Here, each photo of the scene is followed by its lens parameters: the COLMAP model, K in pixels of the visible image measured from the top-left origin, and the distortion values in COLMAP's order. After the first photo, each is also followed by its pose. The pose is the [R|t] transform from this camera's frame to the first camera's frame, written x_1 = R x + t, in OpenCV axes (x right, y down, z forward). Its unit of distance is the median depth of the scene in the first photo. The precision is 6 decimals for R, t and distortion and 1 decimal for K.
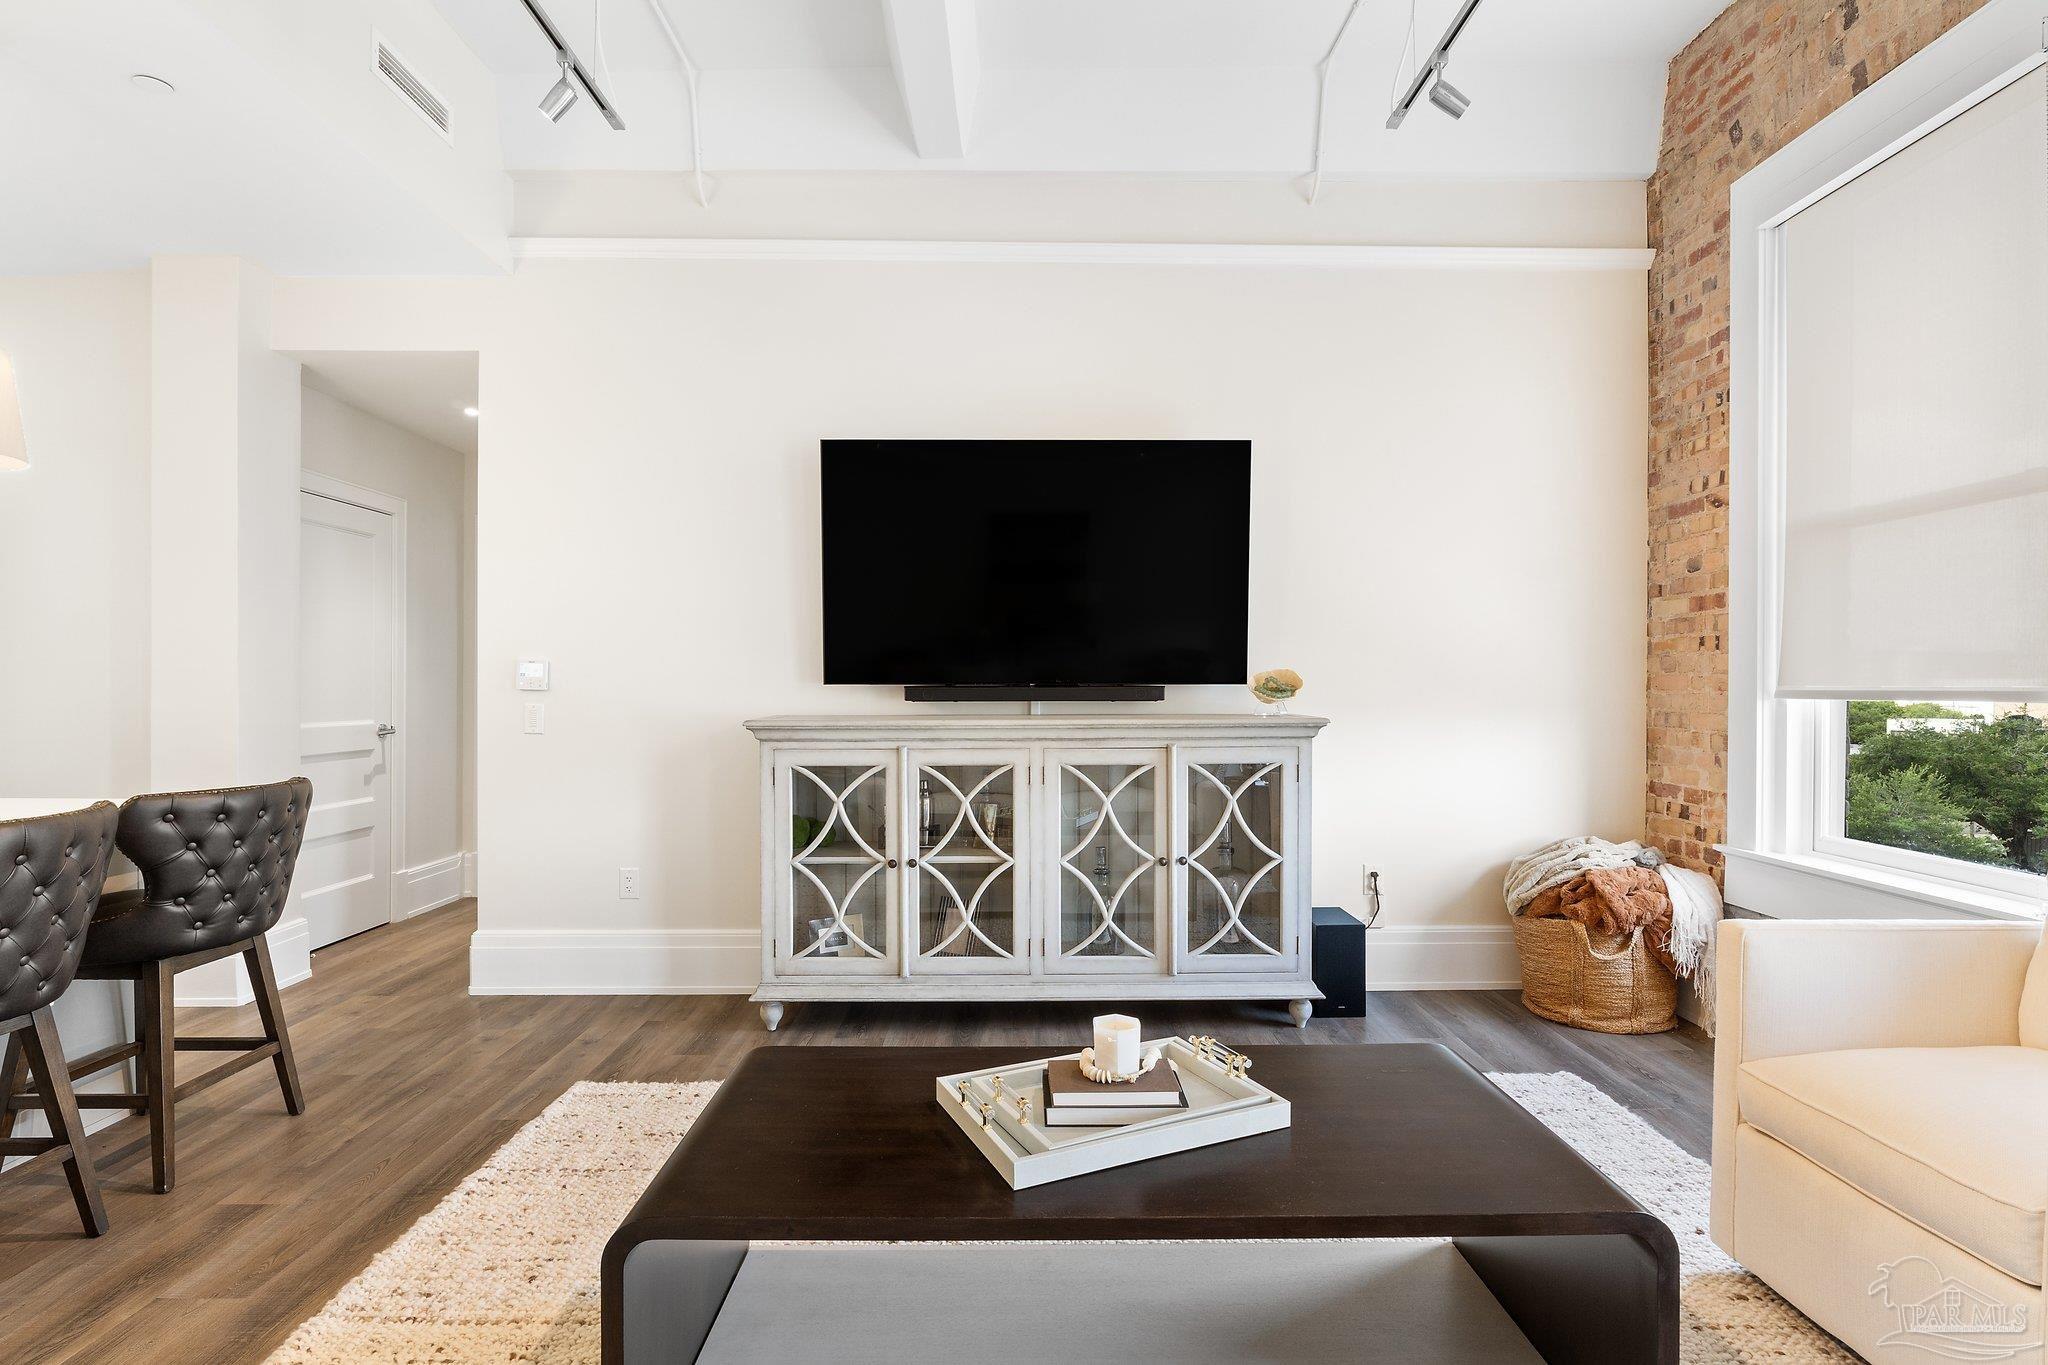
lens RADIAL K [[997.5, 0, 1013.2], [0, 997.5, 683.4], [0, 0, 1]] dist [-0.000346, -0.000157]
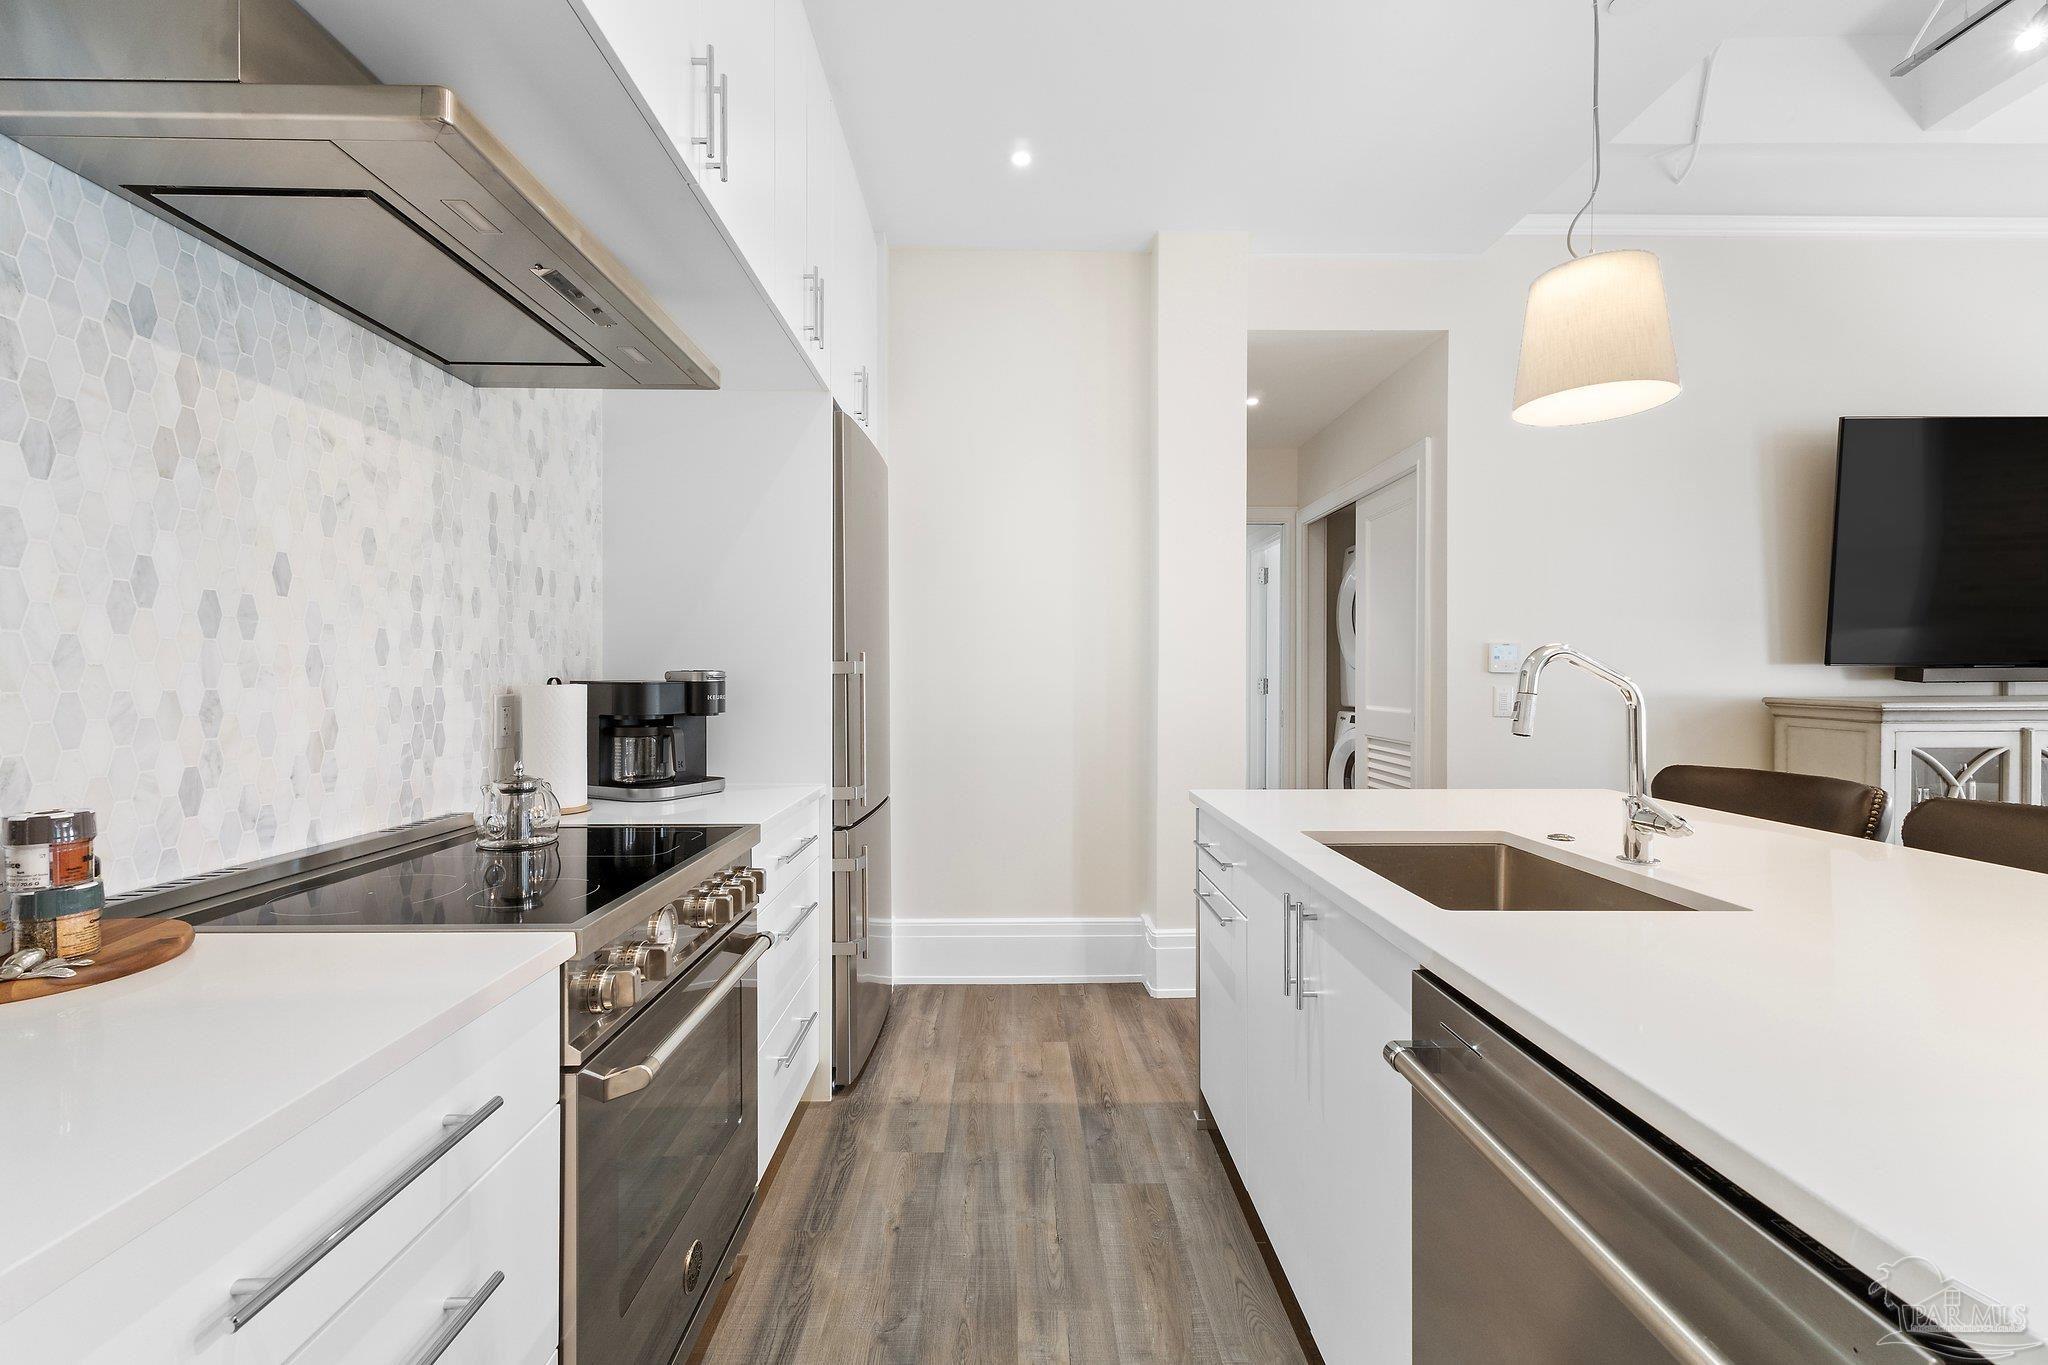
lens RADIAL K [[852.6, 0, 1026.1], [0, 852.6, 683.3], [0, 0, 1]] dist [-0.001320, -0.000161]
pose [[0.999583, 0.006317, 0.028188, -0.992299], [-0.006528, 0.999951, 0.007398, 0.017975], [-0.028140, -0.007579, 0.999575, 0.187100]]
